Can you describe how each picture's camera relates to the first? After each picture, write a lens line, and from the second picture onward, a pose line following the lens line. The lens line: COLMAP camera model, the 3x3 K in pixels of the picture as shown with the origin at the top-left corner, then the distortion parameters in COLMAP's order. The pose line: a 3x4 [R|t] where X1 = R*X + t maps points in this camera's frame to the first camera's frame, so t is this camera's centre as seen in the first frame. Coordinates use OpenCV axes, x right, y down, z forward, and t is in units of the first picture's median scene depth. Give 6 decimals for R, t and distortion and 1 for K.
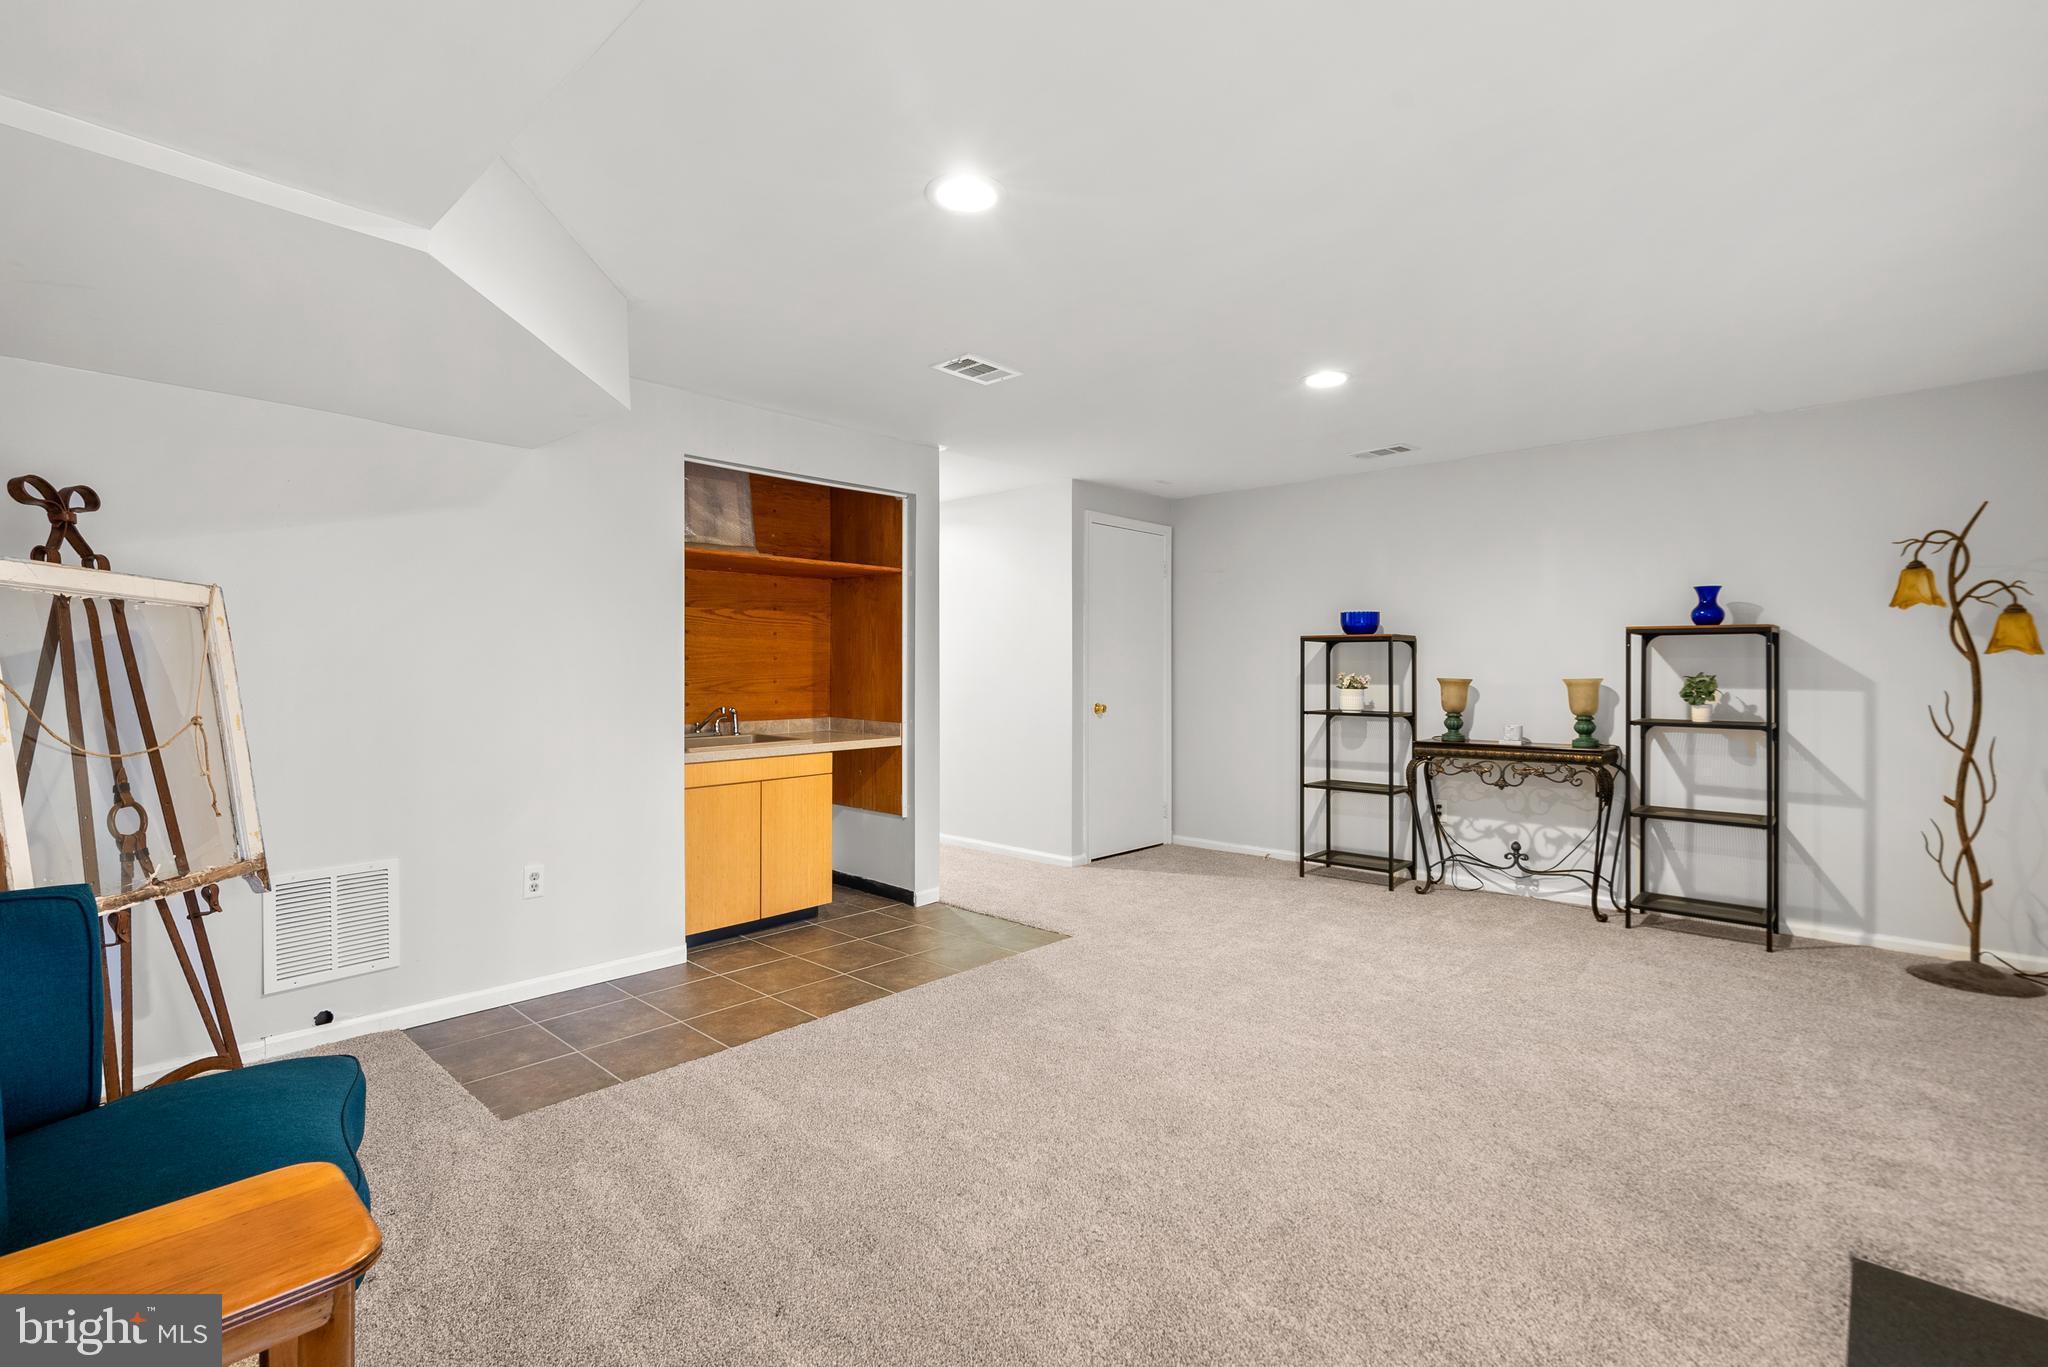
lens RADIAL K [[938.8, 0, 1024.0], [0, 938.8, 683.5], [0, 0, 1]] dist [0.010603, 0.000183]
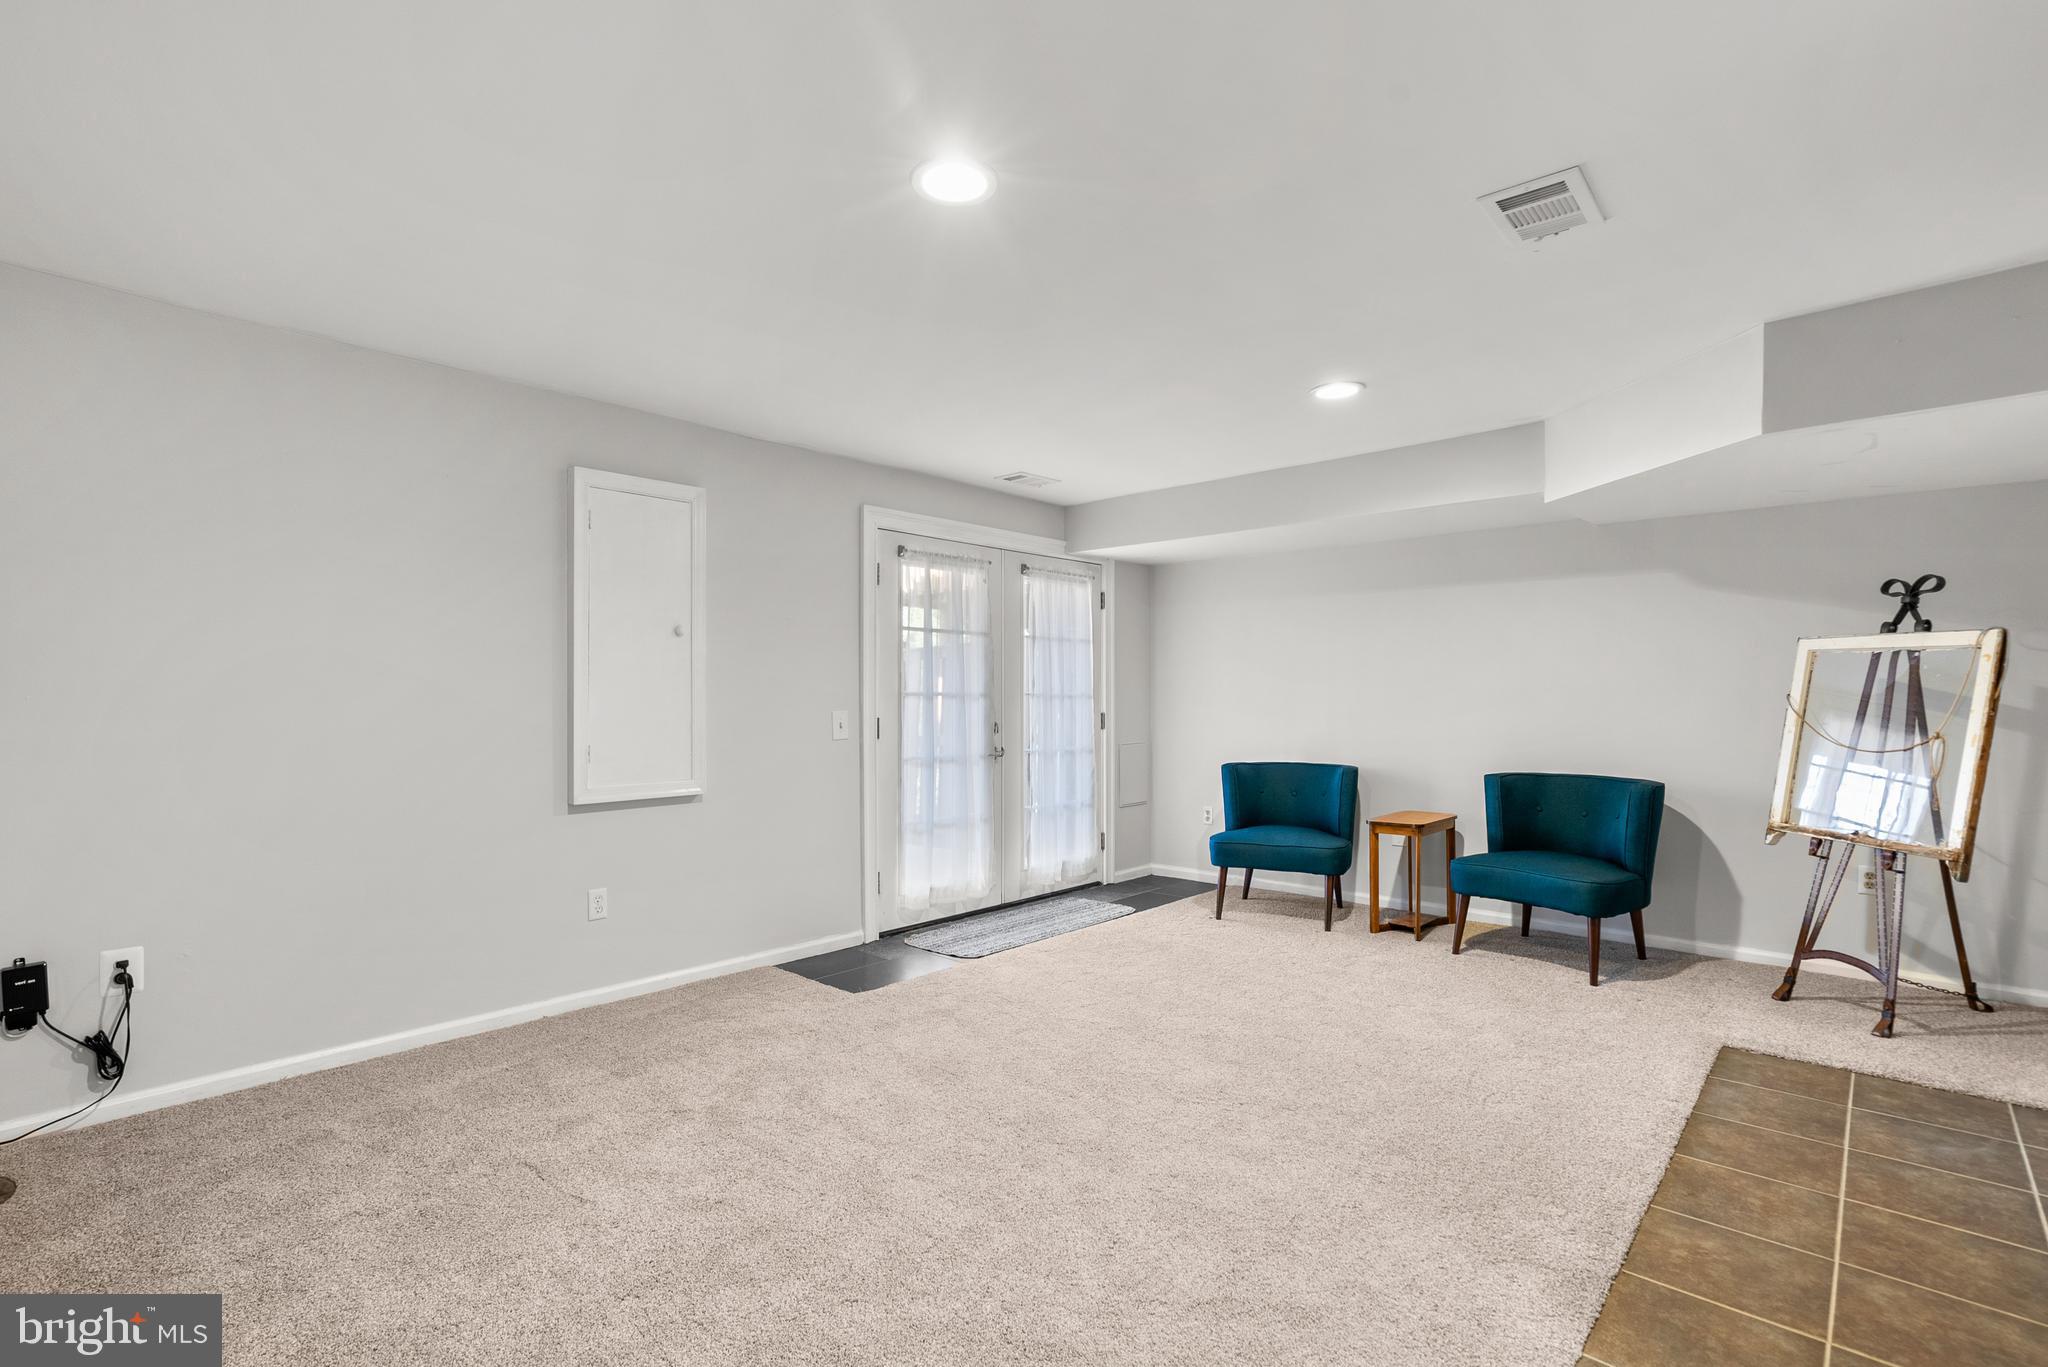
lens RADIAL K [[938.3, 0, 1022.3], [0, 938.3, 694.6], [0, 0, 1]] dist [-0.002569, 0.000200]
pose [[-0.999997, -0.002062, -0.001204, 0.450623], [-0.002076, 0.999934, 0.011264, -0.032573], [0.001181, 0.011266, -0.999936, 2.502870]]
